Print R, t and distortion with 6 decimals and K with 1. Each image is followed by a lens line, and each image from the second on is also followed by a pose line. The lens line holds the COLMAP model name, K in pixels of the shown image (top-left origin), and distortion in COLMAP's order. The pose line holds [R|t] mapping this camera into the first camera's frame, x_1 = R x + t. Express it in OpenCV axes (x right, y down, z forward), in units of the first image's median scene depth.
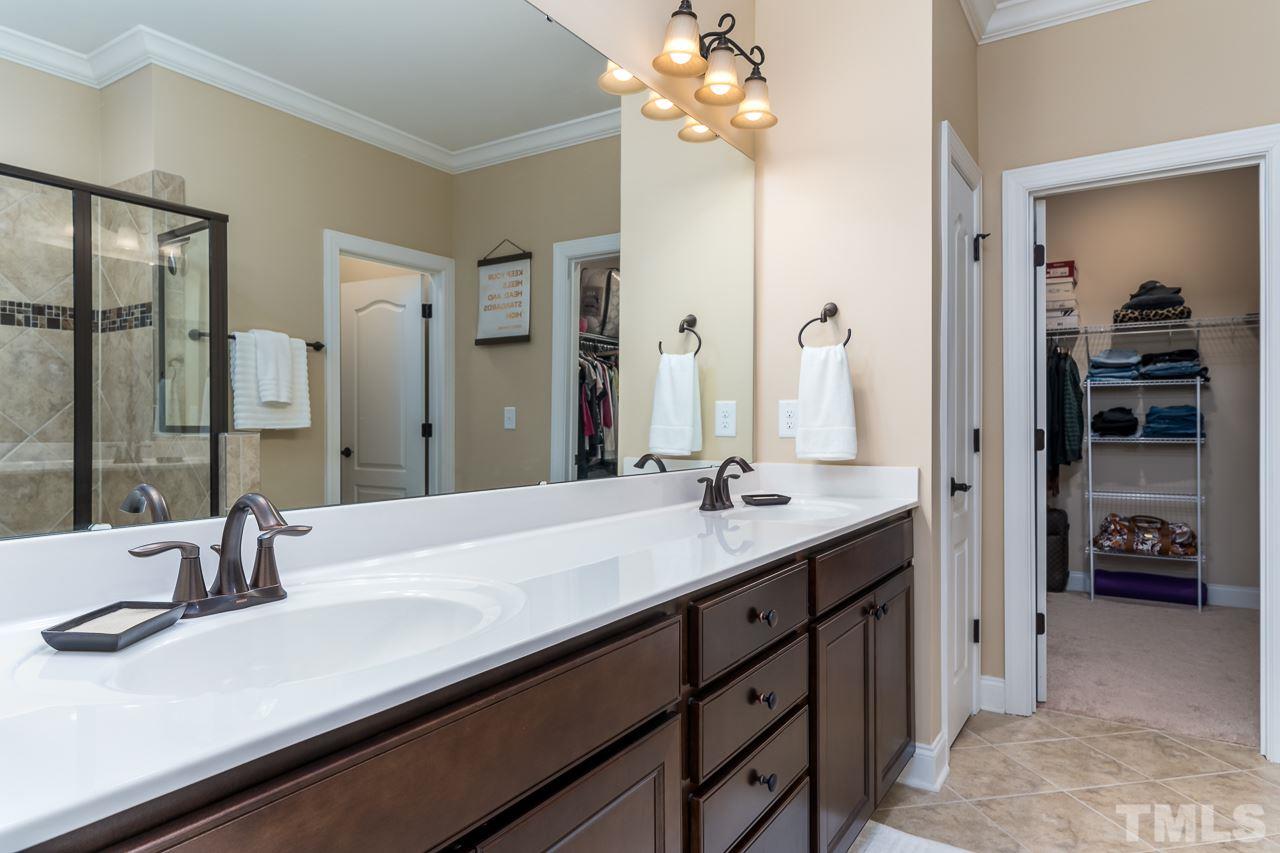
lens RADIAL K [[773.5, 0, 643.1], [0, 773.5, 429.7], [0, 0, 1]] dist [0.010220, 0.000629]
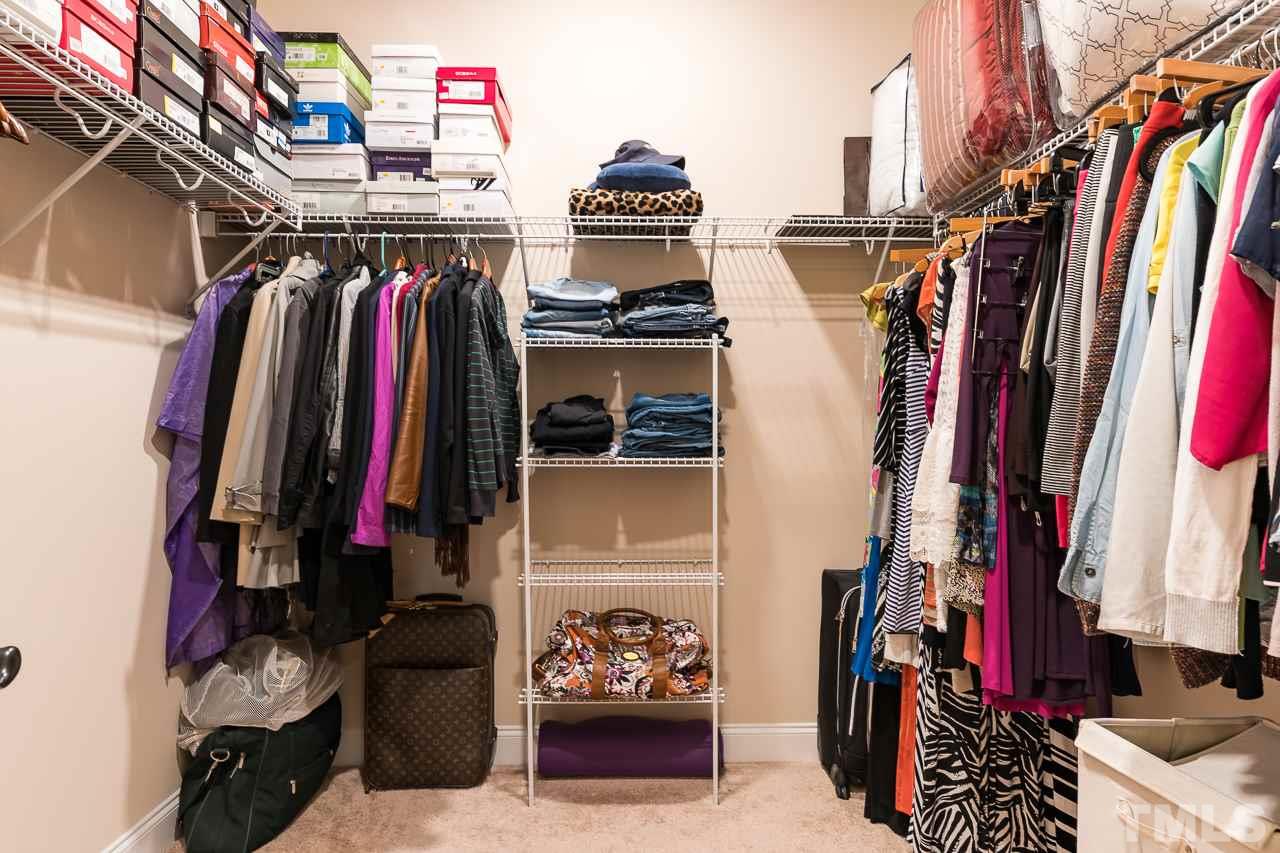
lens RADIAL K [[640.4, 0, 638.7], [0, 640.4, 426.6], [0, 0, 1]] dist [0.001069, 0.000055]
pose [[0.827732, 0.002655, 0.561118, 0.424212], [-0.000795, 0.999993, -0.003560, -0.007387], [-0.561123, 0.002501, 0.827728, 0.657550]]
